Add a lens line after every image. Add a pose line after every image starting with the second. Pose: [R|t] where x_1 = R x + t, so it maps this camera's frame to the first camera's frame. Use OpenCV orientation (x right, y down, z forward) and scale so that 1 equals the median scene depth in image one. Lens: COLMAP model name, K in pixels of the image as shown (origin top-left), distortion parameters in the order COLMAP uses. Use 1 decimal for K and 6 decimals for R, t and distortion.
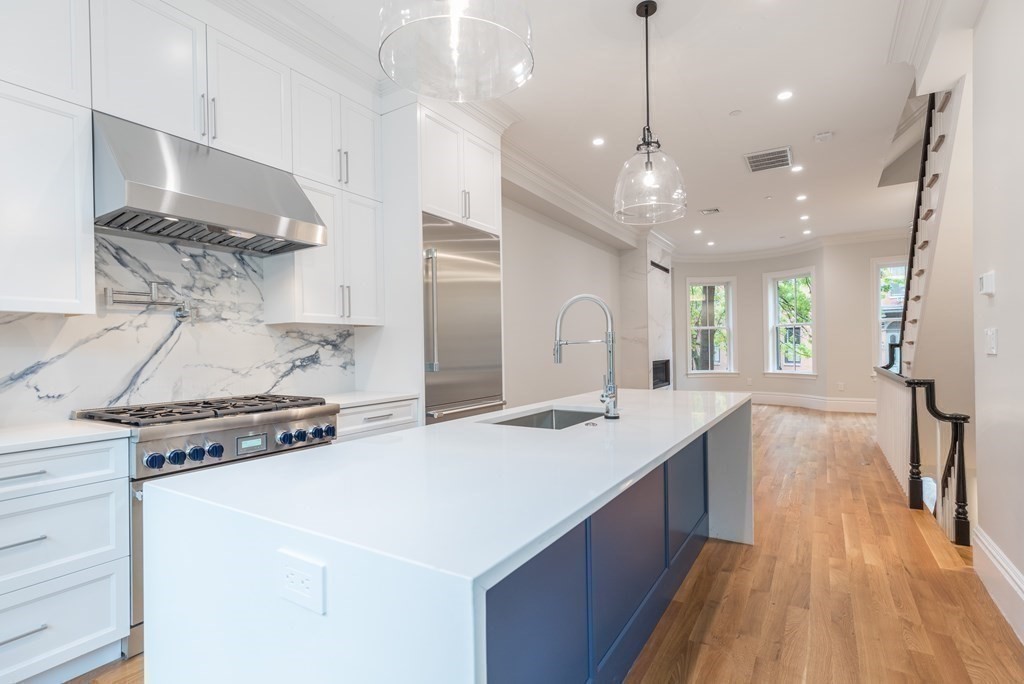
lens RADIAL K [[463.6, 0, 512.0], [0, 463.6, 342.0], [0, 0, 1]] dist [0.001680, 0.000167]
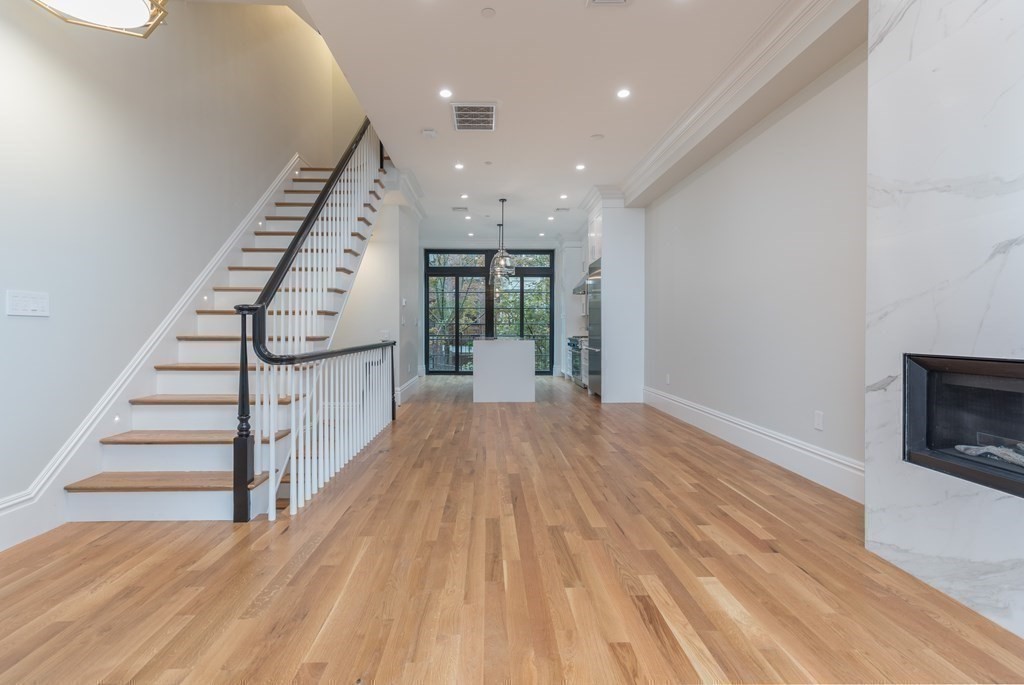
lens RADIAL K [[476.9, 0, 510.7], [0, 476.9, 326.5], [0, 0, 1]] dist [0.000732, 0.000258]
pose [[-0.810491, 0.014220, -0.585579, 1.897809], [0.021673, 0.999749, -0.005719, 0.048564], [0.585351, -0.017326, -0.810595, 3.240859]]
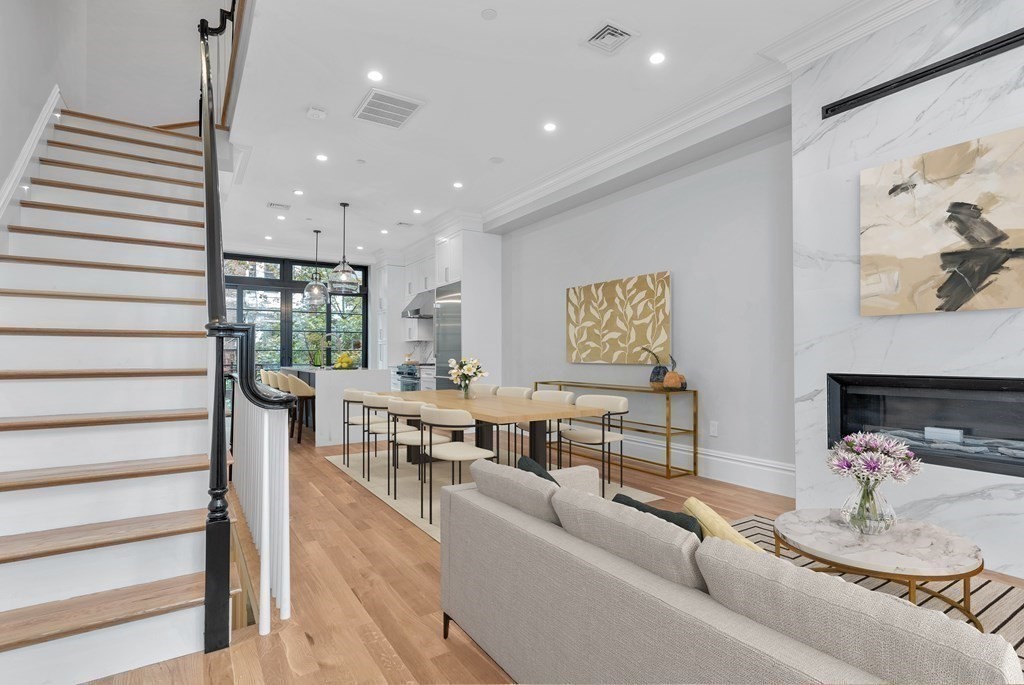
lens RADIAL K [[507.1, 0, 541.7], [0, 507.1, 343.6], [0, 0, 1]] dist [0.001904, -0.000159]
pose [[-0.365347, -0.002757, -0.930868, 2.264190], [0.021256, 0.999710, -0.011303, 0.031824], [0.930629, -0.023916, -0.365182, 2.789959]]
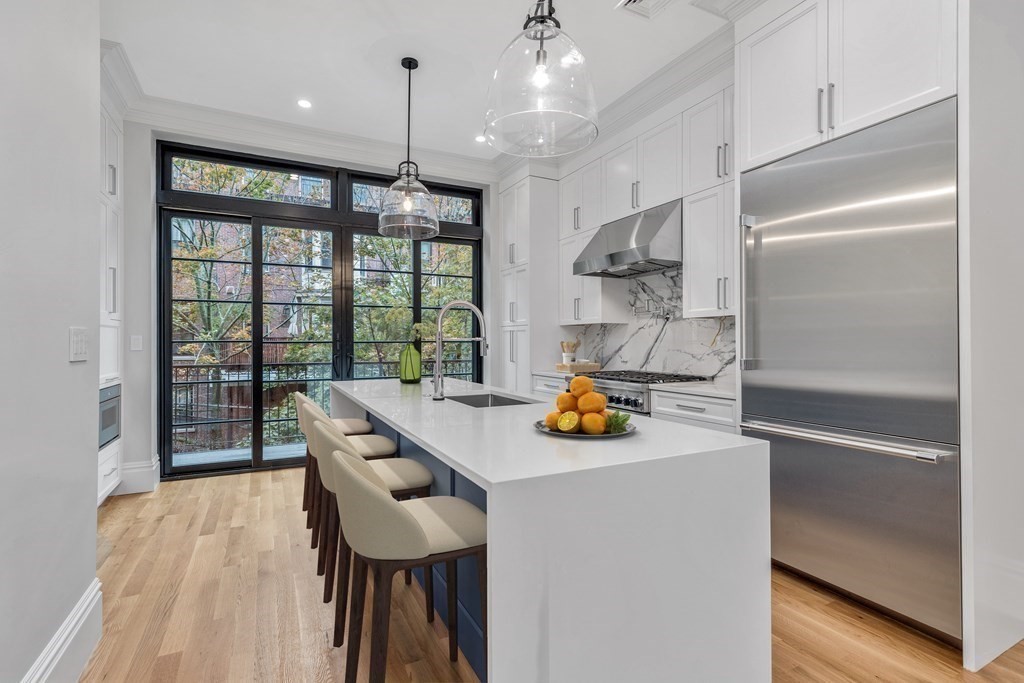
lens RADIAL K [[478.7, 0, 512.0], [0, 478.7, 341.5], [0, 0, 1]] dist [0.000147, 0.000116]
pose [[-0.482297, 0.018362, -0.875816, 0.943116], [0.023070, 0.999700, 0.008255, -0.002696], [0.875704, -0.016224, -0.482575, 1.320786]]
